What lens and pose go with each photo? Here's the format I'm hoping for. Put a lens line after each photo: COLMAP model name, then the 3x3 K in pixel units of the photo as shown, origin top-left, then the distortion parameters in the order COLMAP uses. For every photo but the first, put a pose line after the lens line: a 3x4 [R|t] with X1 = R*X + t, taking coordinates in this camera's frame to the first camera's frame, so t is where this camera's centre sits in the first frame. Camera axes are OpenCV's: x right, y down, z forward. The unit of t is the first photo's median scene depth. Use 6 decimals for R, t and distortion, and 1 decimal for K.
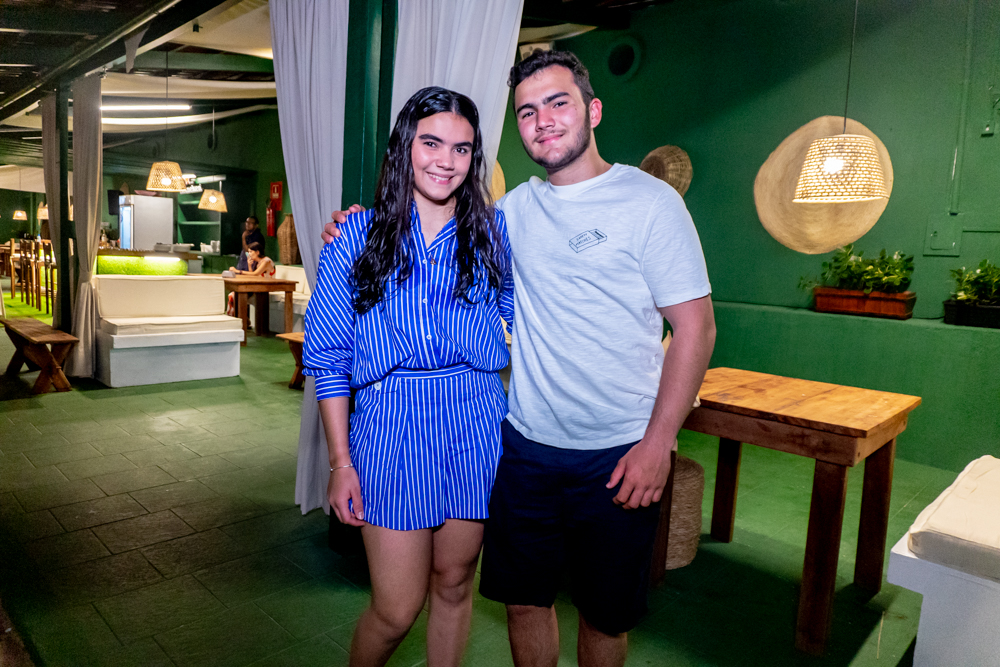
lens RADIAL K [[670.7, 0, 497.5], [0, 670.7, 332.7], [0, 0, 1]] dist [-0.012364, -0.004566]
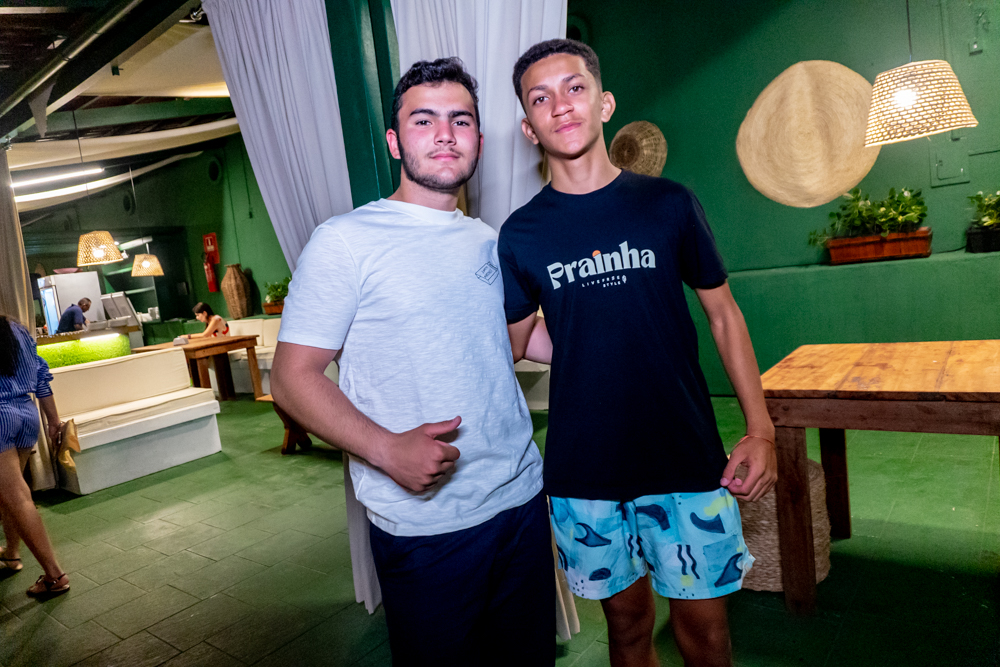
lens RADIAL K [[670.7, 0, 497.5], [0, 670.7, 332.7], [0, 0, 1]] dist [-0.012364, -0.004566]
pose [[0.978779, -0.188648, 0.080024, -0.082556], [0.189413, 0.981895, -0.002012, -0.025341], [-0.078195, 0.017127, 0.996791, 0.090918]]
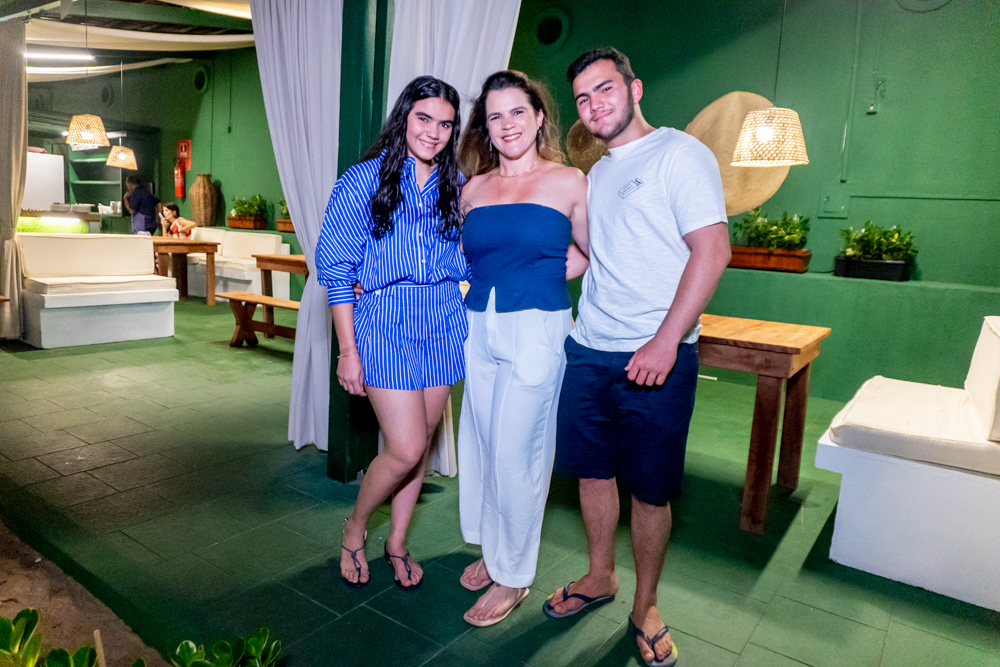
lens RADIAL K [[670.7, 0, 497.5], [0, 670.7, 332.7], [0, 0, 1]] dist [-0.012364, -0.004566]
pose [[0.988389, -0.016228, 0.151078, -0.079509], [0.009173, 0.998840, 0.047278, 0.021545], [-0.151670, -0.045344, 0.987391, -0.060193]]
